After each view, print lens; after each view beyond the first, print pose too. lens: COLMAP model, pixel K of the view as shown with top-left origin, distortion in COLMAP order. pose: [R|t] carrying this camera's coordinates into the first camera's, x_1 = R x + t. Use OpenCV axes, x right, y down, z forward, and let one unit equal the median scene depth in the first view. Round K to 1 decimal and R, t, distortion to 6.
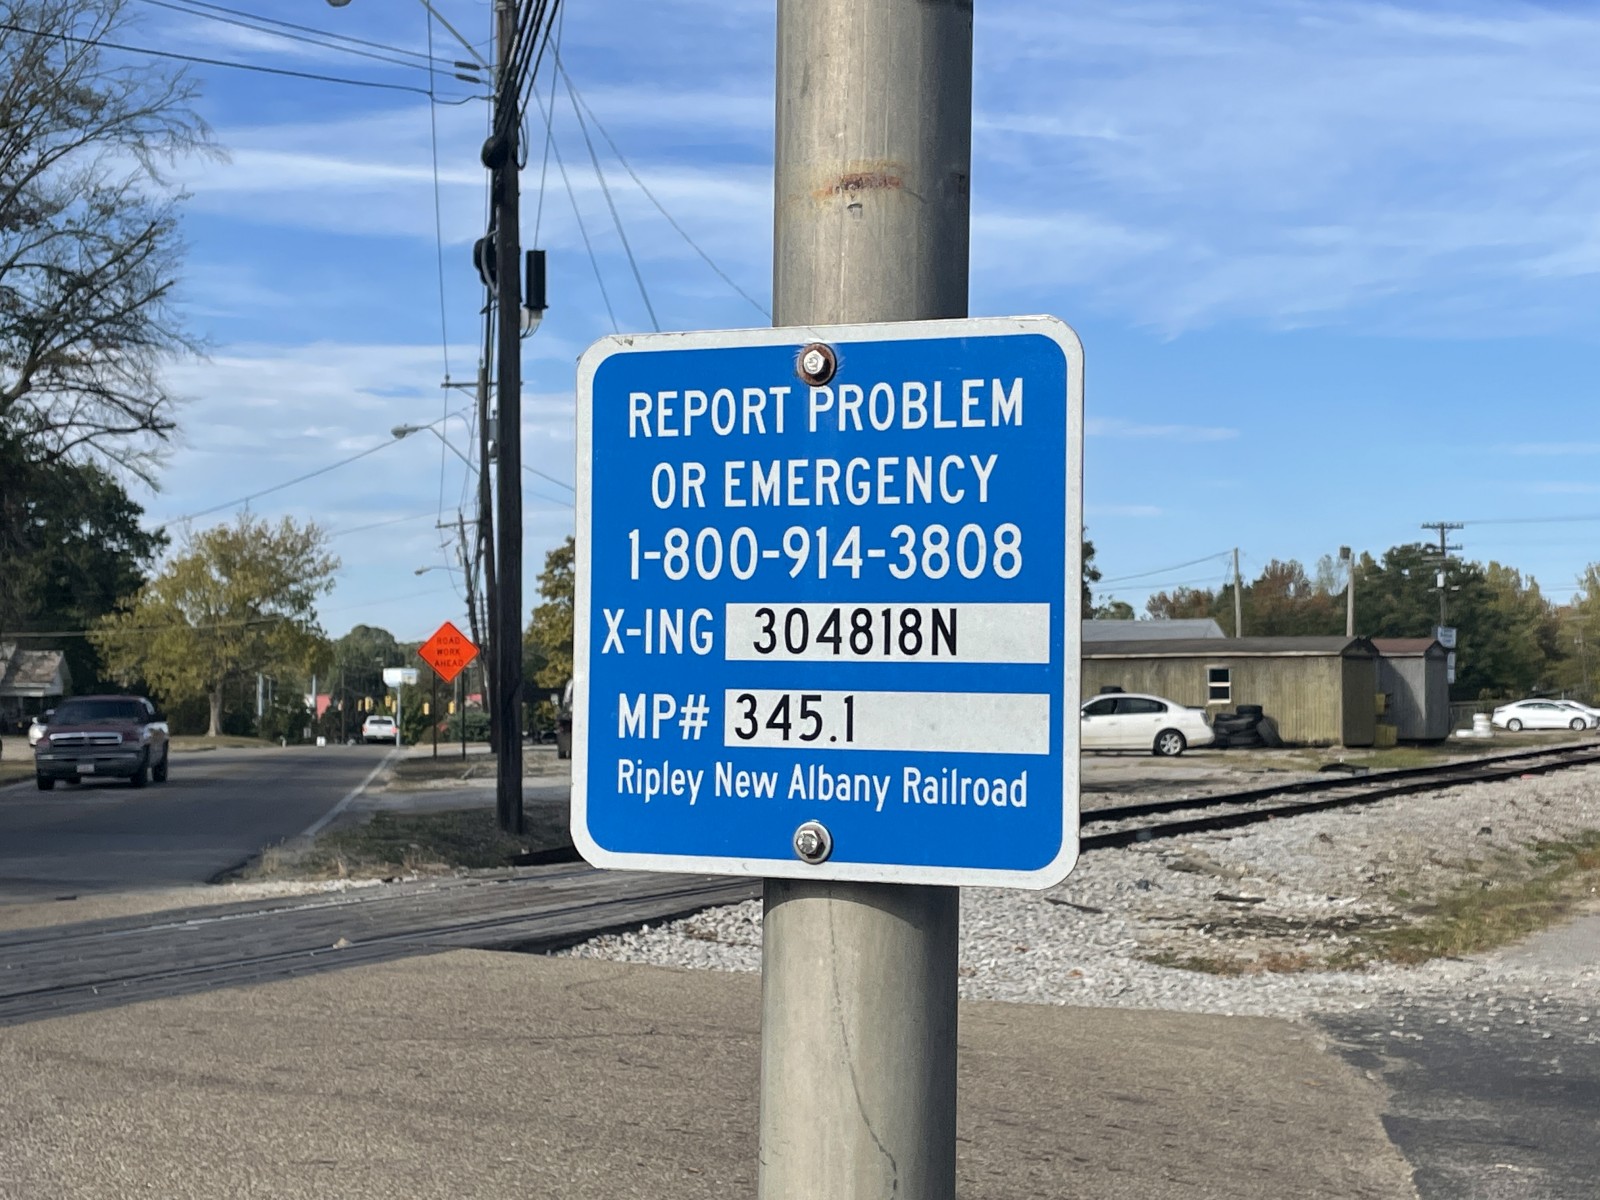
lens RADIAL K [[2318.5, 0, 908.1], [0, 2318.5, 540.4], [0, 0, 1]] dist [0.038475, -0.042284]
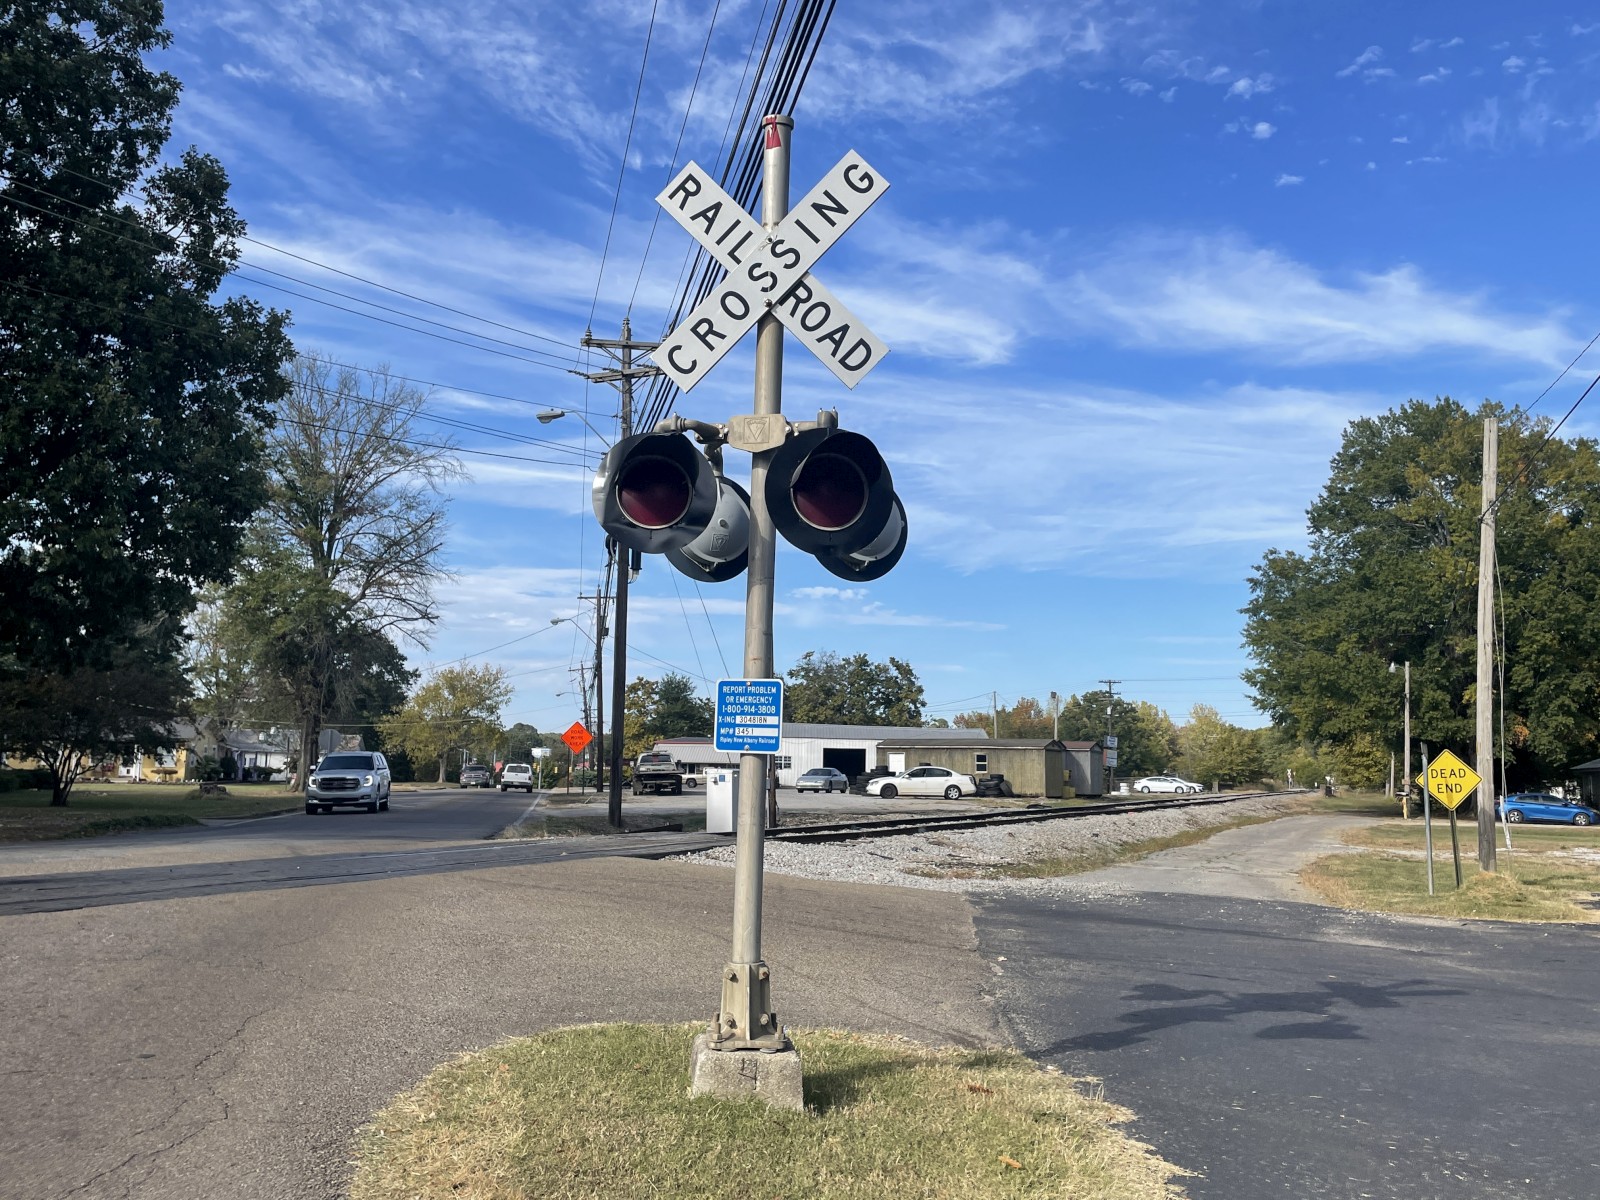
lens RADIAL K [[1362.8, 0, 802.4], [0, 1362.8, 595.3], [0, 0, 1]] dist [0.100245, -0.127562]
pose [[0.999631, 0.017887, -0.020450, 0.008455], [-0.019112, 0.997935, -0.061330, -0.003665], [0.019311, 0.061699, 0.997908, -0.132186]]
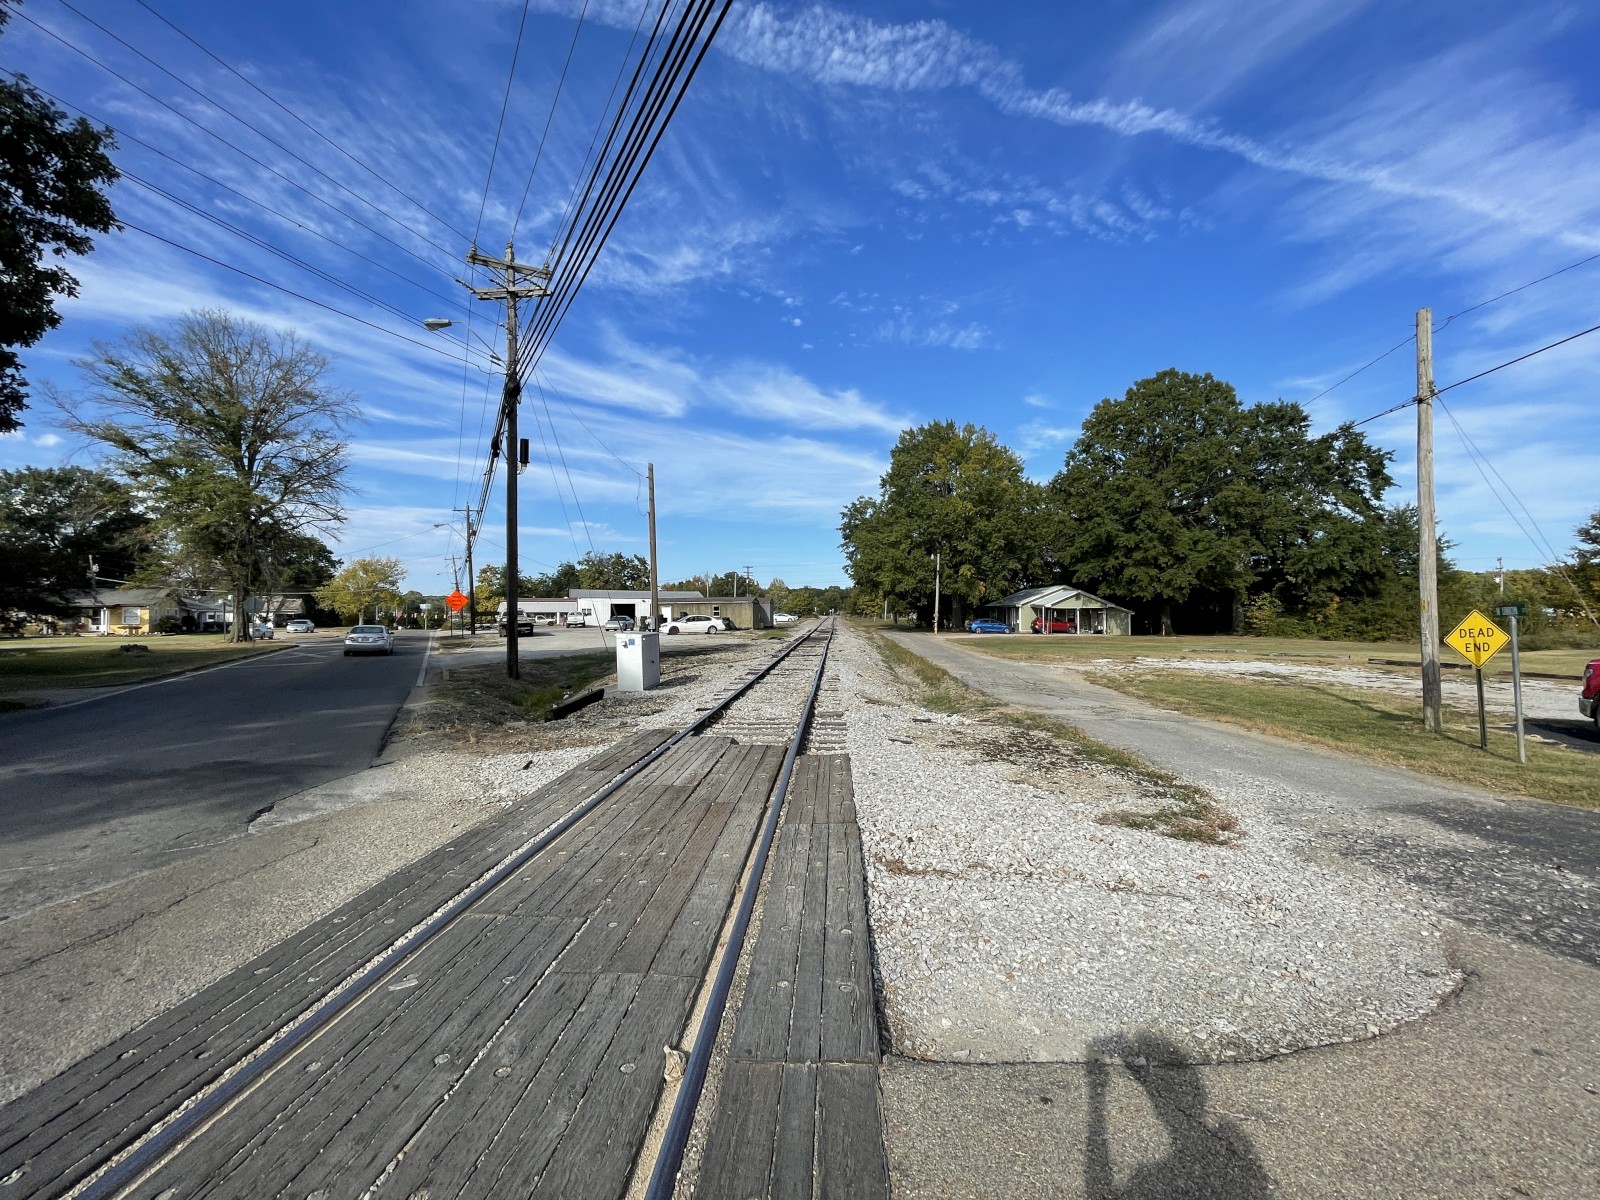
lens RADIAL K [[563.7, 0, 765.8], [0, 563.7, 553.2], [0, 0, 1]] dist [-0.007567, -0.000095]
pose [[0.943870, 0.028308, 0.329102, -0.066595], [-0.017428, 0.999201, -0.035964, 0.007383], [-0.329857, 0.028209, 0.943609, 0.216442]]
